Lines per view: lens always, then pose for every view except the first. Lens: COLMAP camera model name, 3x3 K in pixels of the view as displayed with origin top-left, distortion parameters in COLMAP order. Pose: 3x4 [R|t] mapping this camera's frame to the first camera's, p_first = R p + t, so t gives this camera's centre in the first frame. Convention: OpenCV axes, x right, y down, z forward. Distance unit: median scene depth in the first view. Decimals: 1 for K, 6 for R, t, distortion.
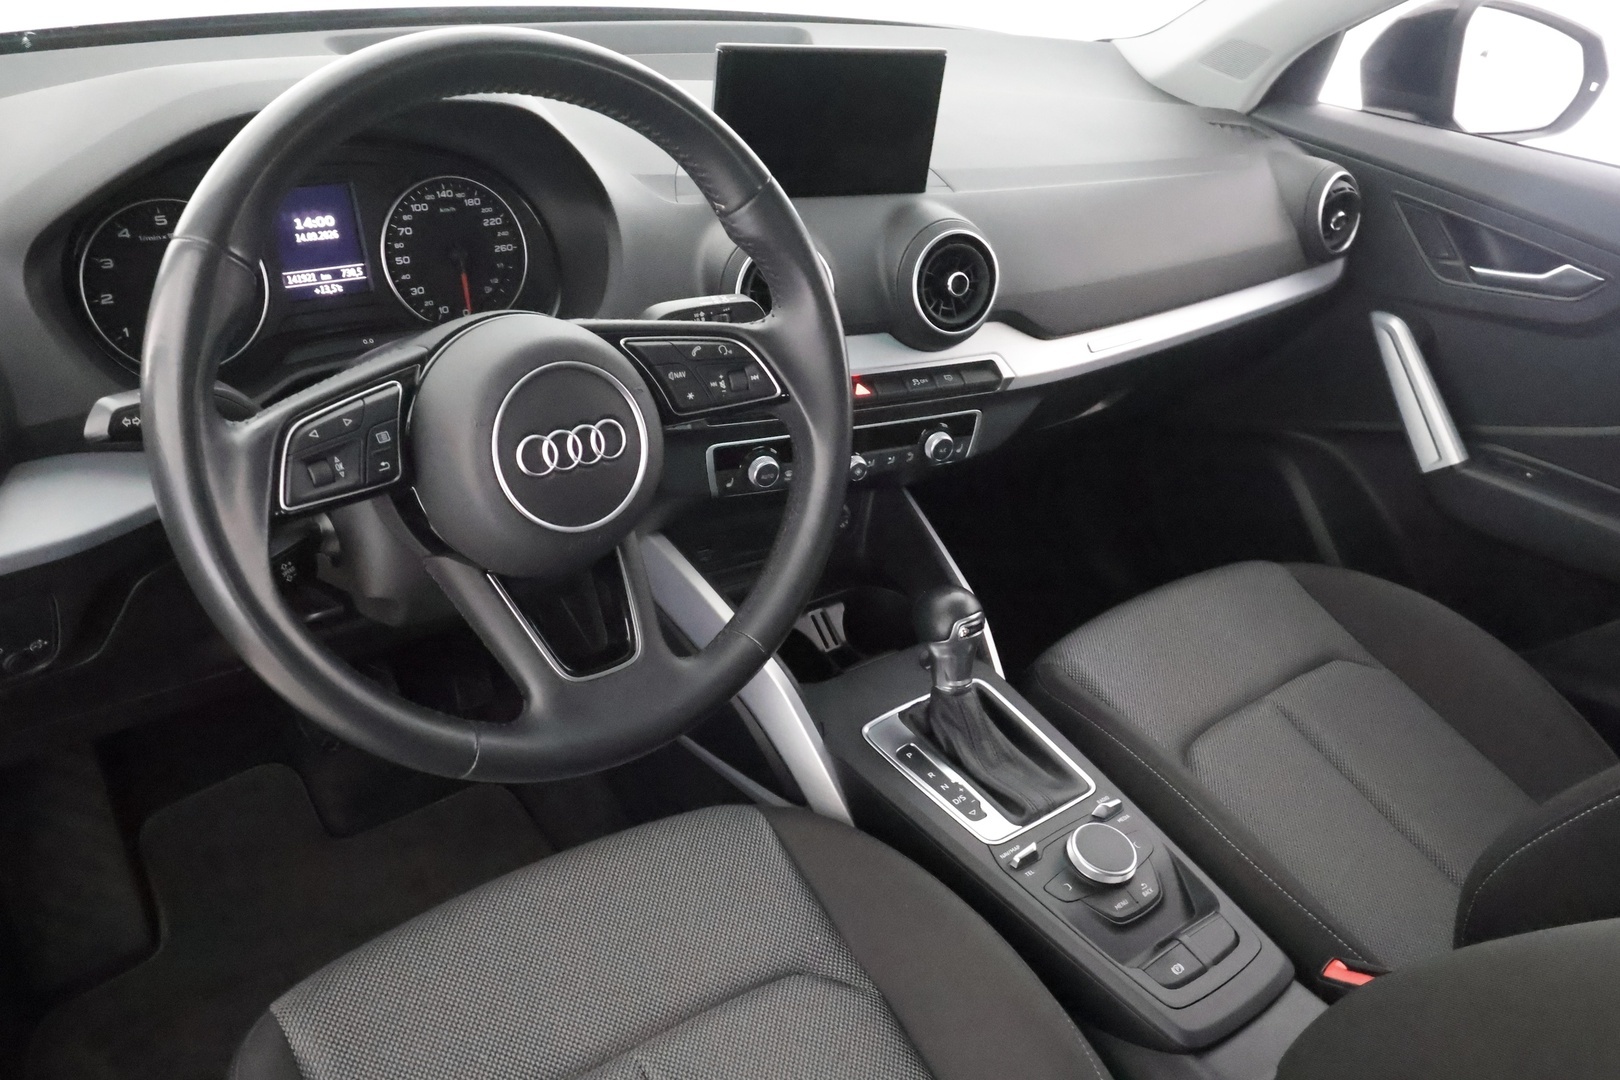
lens RADIAL K [[1288.4, 0, 814.4], [0, 1288.4, 540.9], [0, 0, 1]] dist [-0.003121, 0.027407]
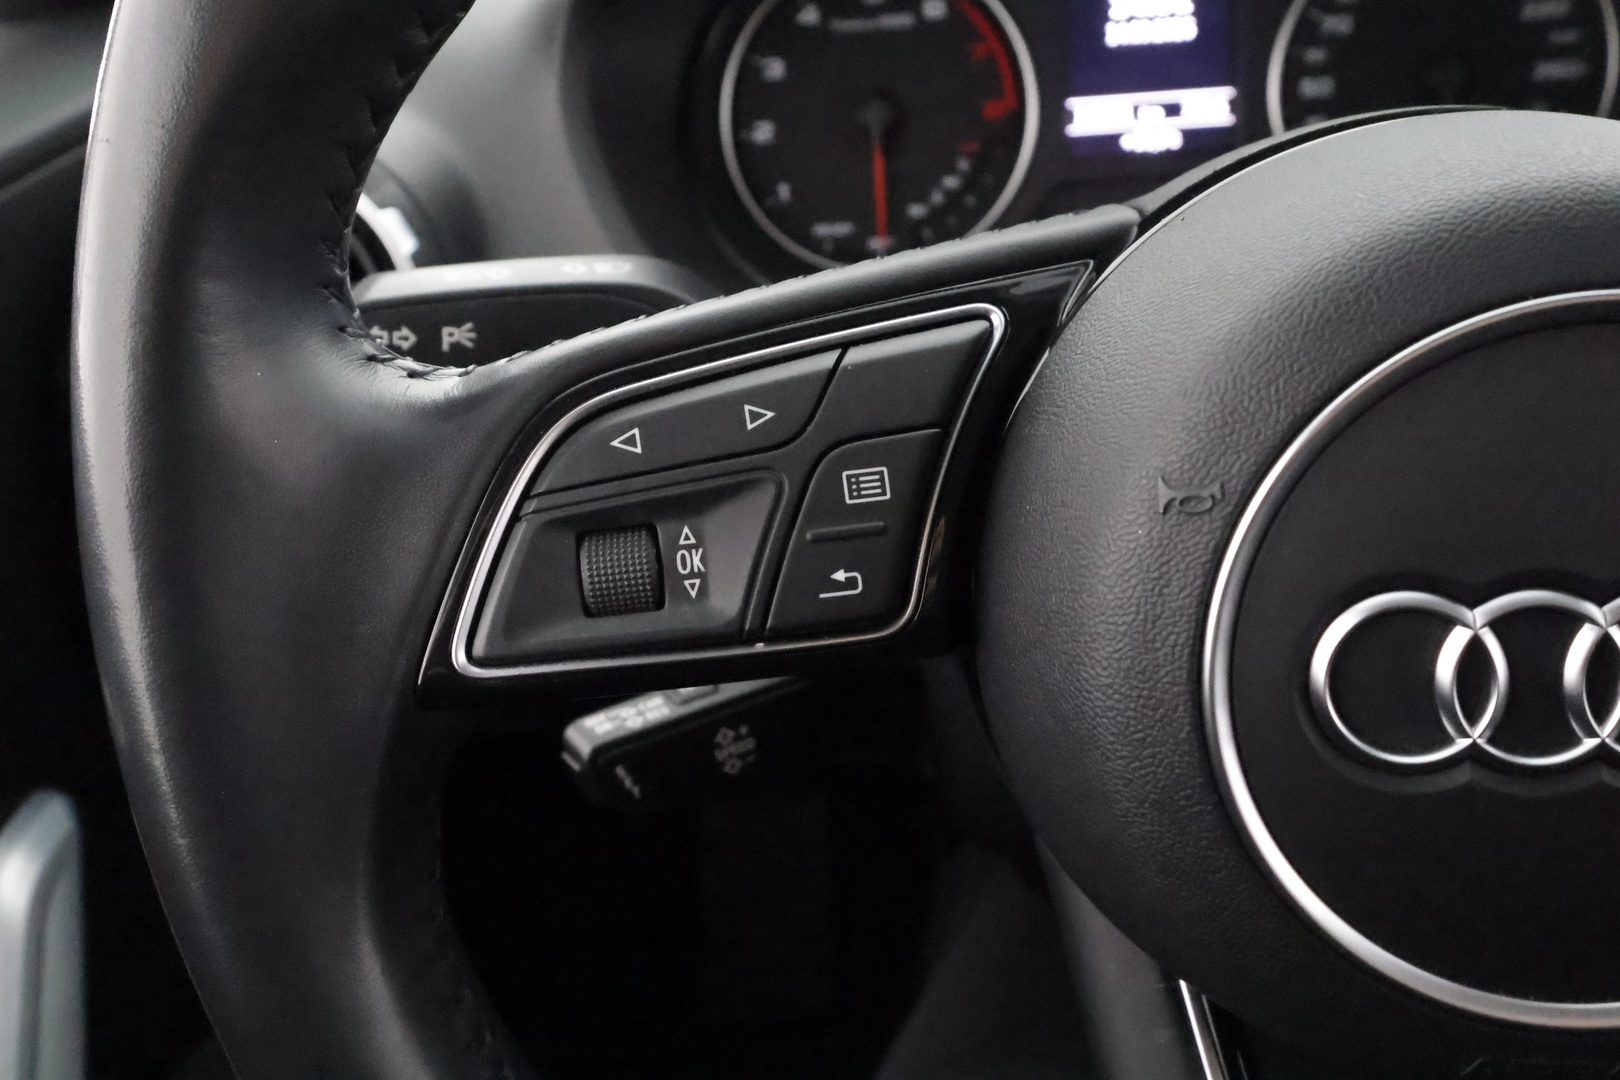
lens RADIAL K [[1288.4, 0, 817.6], [0, 1288.4, 534.2], [0, 0, 1]] dist [-0.003121, 0.027407]
pose [[0.721394, 0.214494, -0.658470, -0.096722], [-0.199781, 0.974859, 0.098684, -0.062903], [0.663083, 0.060360, 0.746109, 0.507063]]
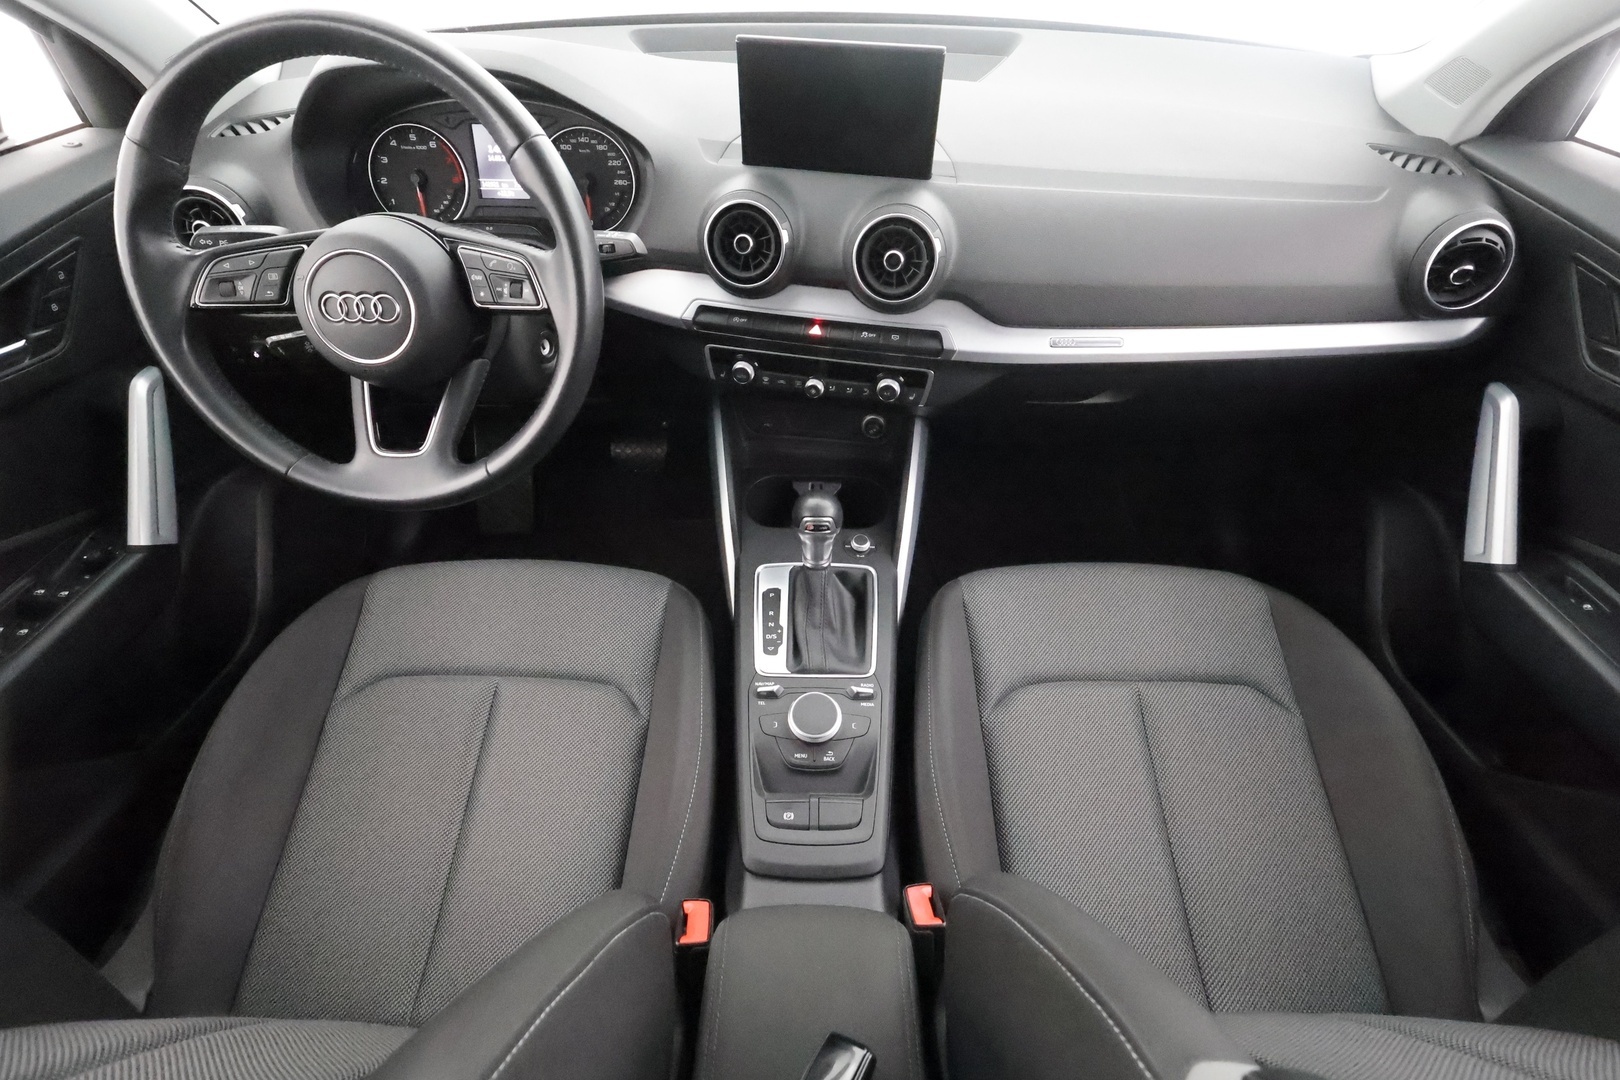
lens RADIAL K [[761.1, 0, 819.1], [0, 761.1, 543.7], [0, 0, 1]] dist [-0.002042, 0.003187]
pose [[0.771640, 0.367484, -0.519161, 0.568297], [-0.257121, 0.926768, 0.273842, -0.139470], [0.581774, -0.077820, 0.809619, 0.379506]]
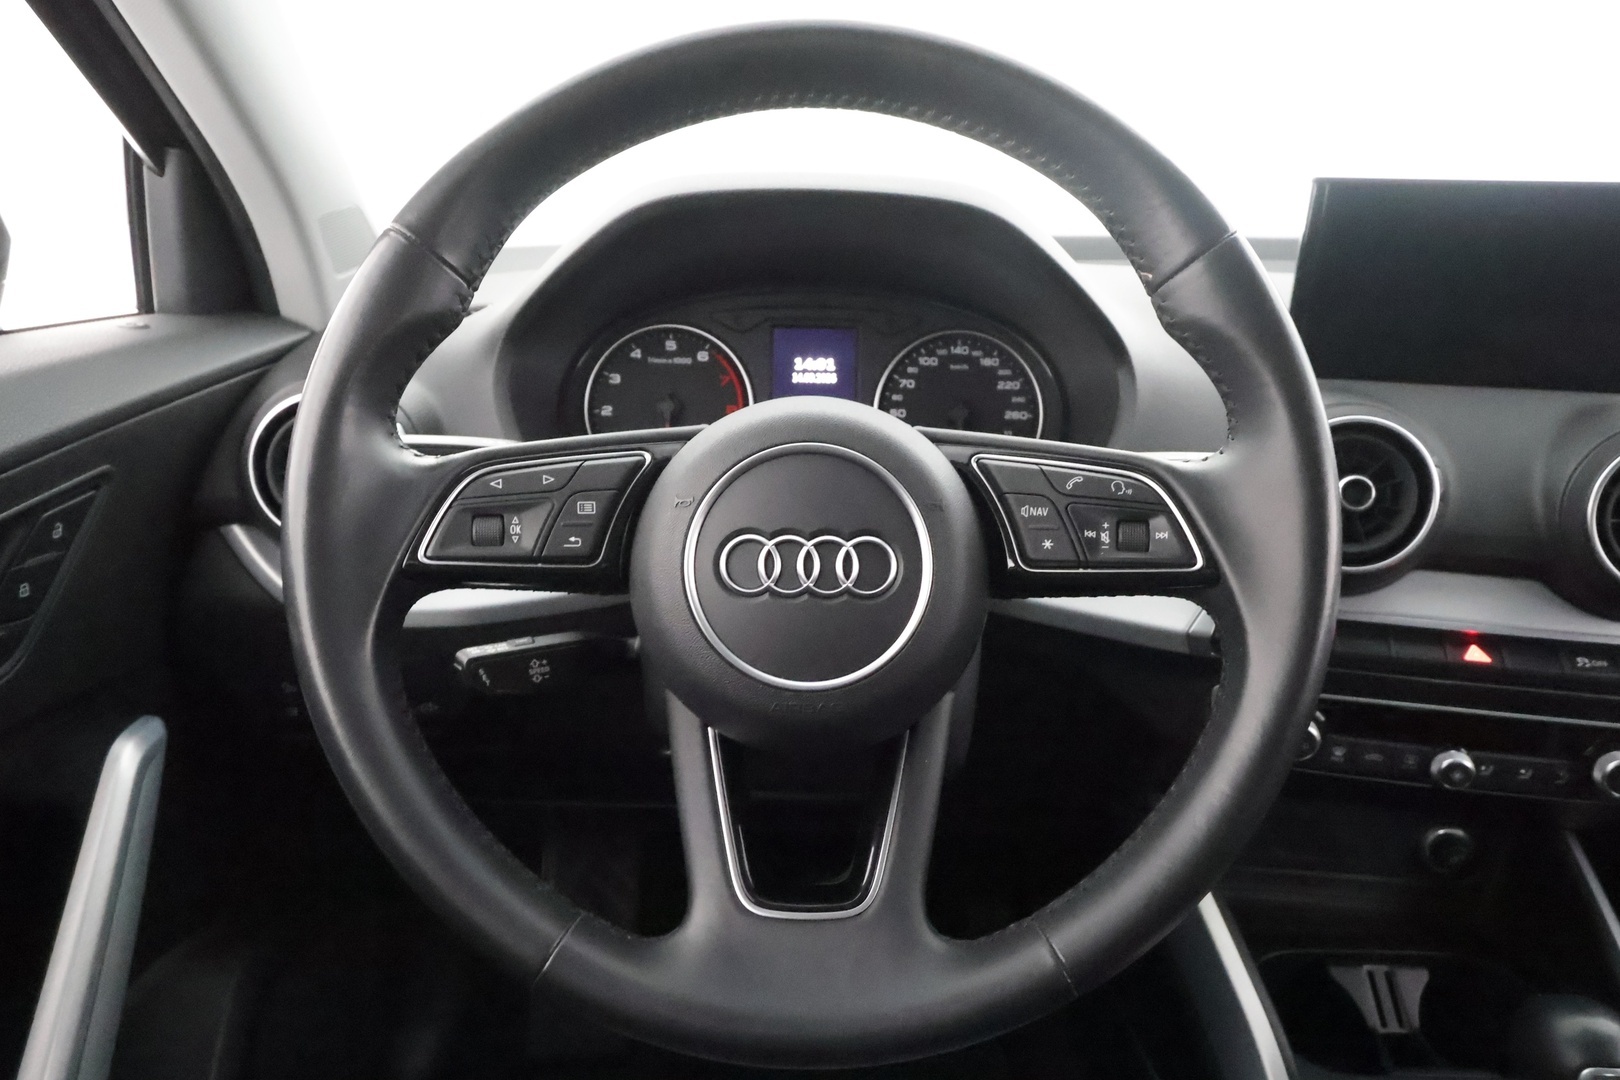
lens RADIAL K [[1061.0, 0, 810.5], [0, 1061.0, 549.2], [0, 0, 1]] dist [0.015306, -0.011759]
pose [[0.777185, 0.122356, -0.617263, 0.111078], [-0.260961, 0.955258, -0.139217, -0.001503], [0.572611, 0.269279, 0.774342, 0.384052]]
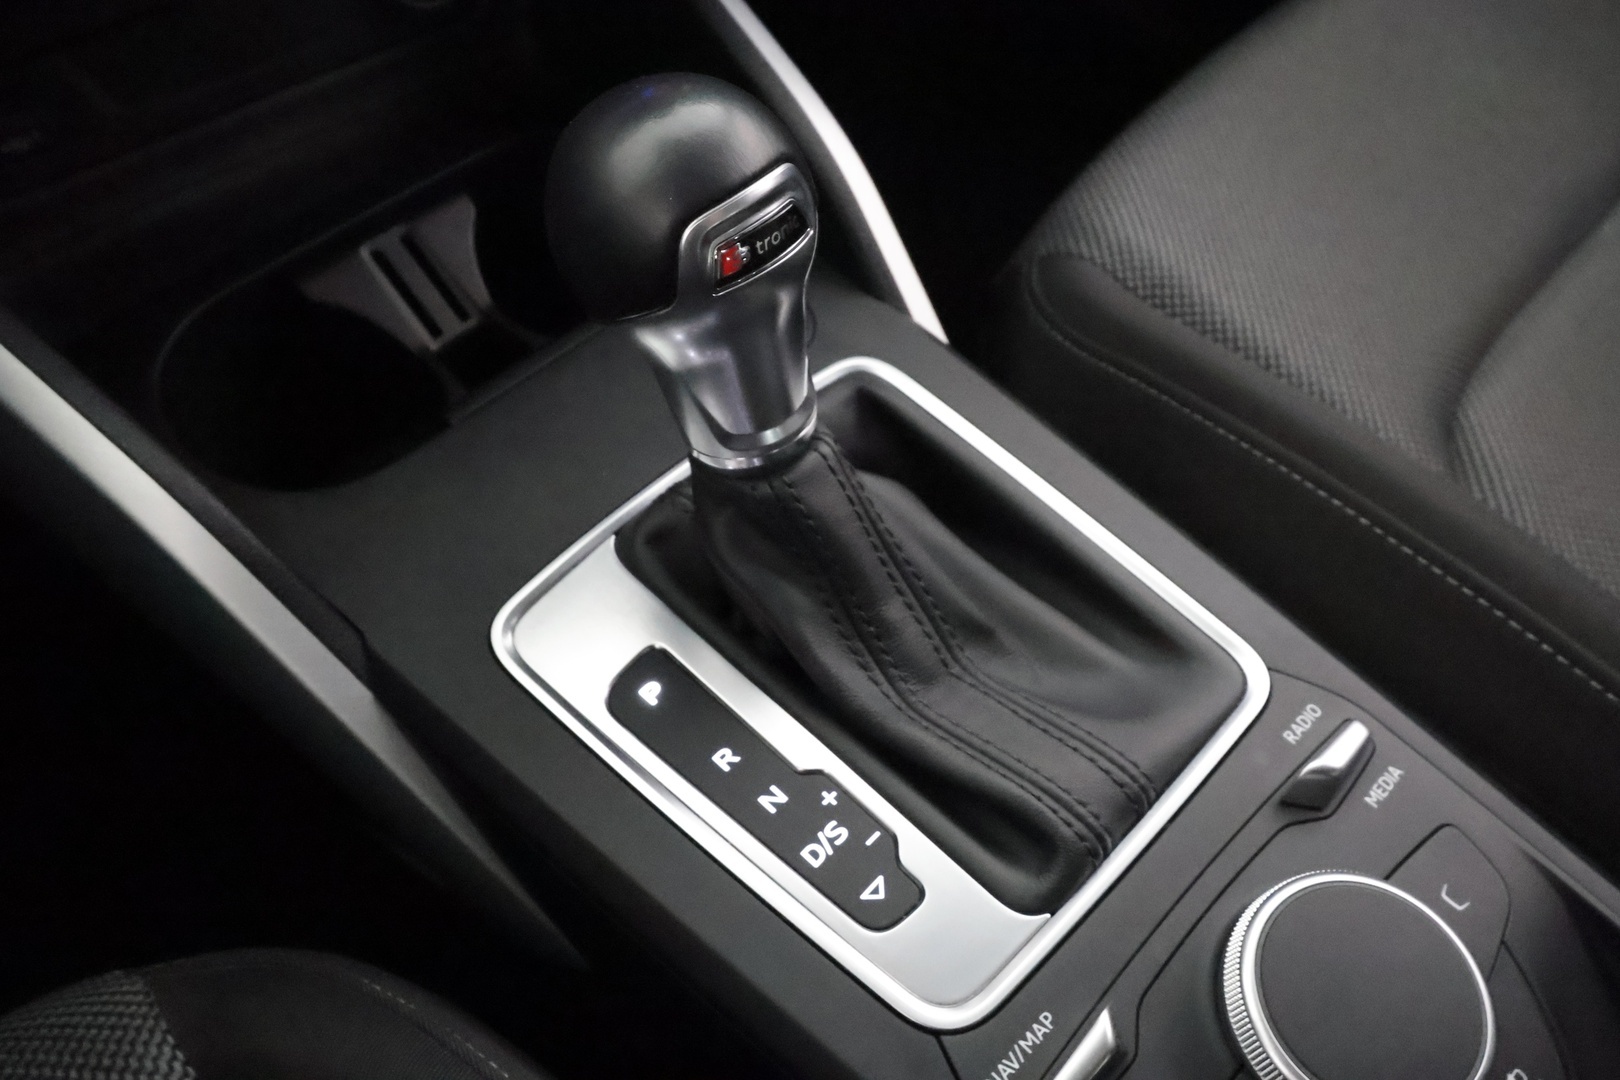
lens RADIAL K [[1288.4, 0, 812.0], [0, 1288.4, 540.3], [0, 0, 1]] dist [-0.003121, 0.027407]
pose [[0.983506, -0.177191, -0.036317, 0.137513], [0.179107, 0.926070, 0.332136, 0.043220], [-0.025220, -0.333162, 0.942532, 0.780585]]
